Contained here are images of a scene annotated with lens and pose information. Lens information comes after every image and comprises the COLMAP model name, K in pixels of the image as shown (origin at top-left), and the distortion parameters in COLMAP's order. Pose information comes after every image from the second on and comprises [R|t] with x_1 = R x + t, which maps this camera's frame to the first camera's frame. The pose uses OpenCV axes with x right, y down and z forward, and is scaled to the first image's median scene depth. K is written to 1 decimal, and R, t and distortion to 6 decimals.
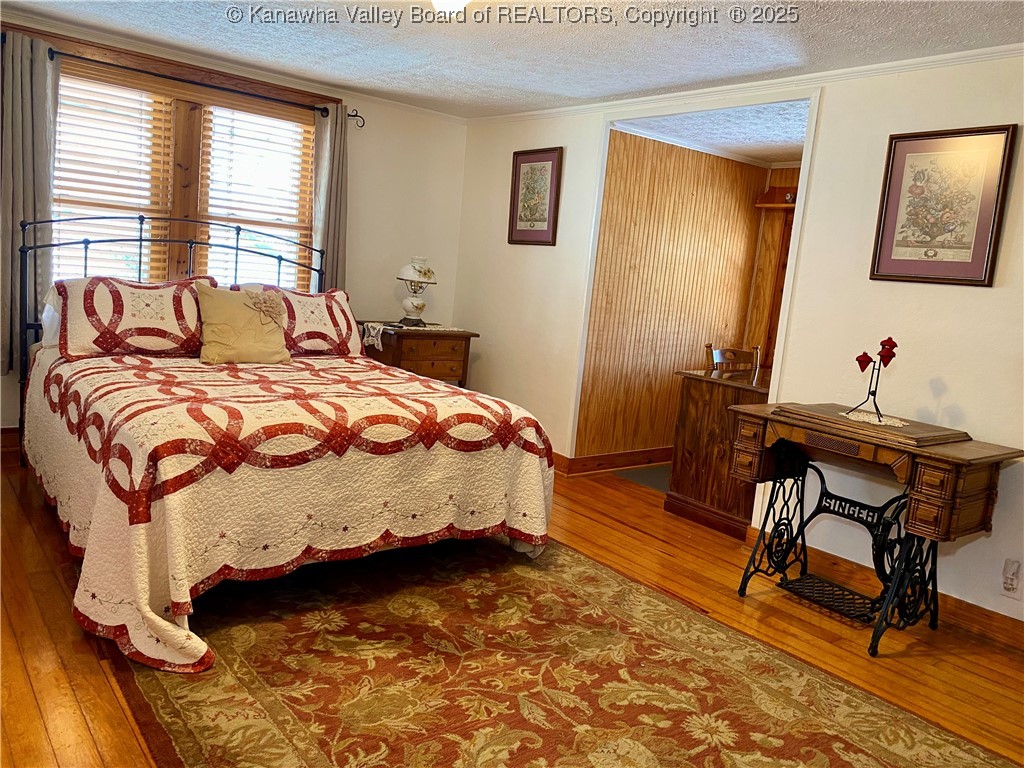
lens RADIAL K [[778.4, 0, 515.4], [0, 778.4, 383.0], [0, 0, 1]] dist [0.065683, -0.108523]
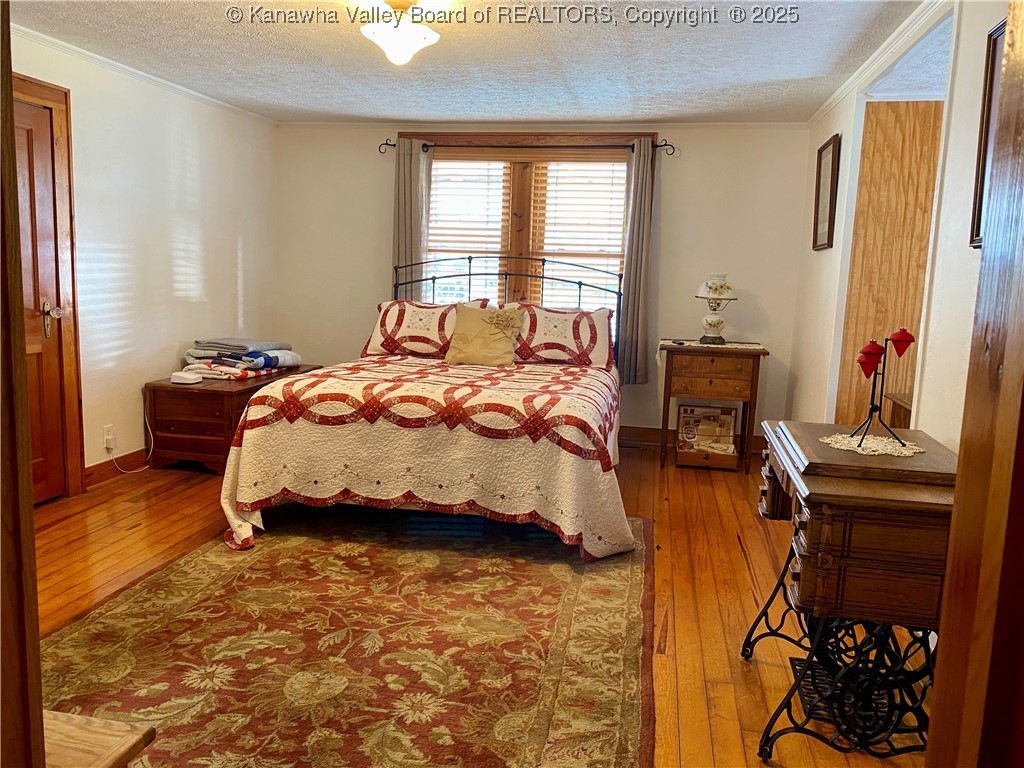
lens RADIAL K [[778.4, 0, 515.4], [0, 778.4, 383.0], [0, 0, 1]] dist [0.065683, -0.108523]
pose [[0.646768, 0.034532, -0.761905, 0.796938], [-0.083327, 0.996194, -0.025584, 0.036670], [0.758121, 0.080034, 0.647184, 0.312969]]
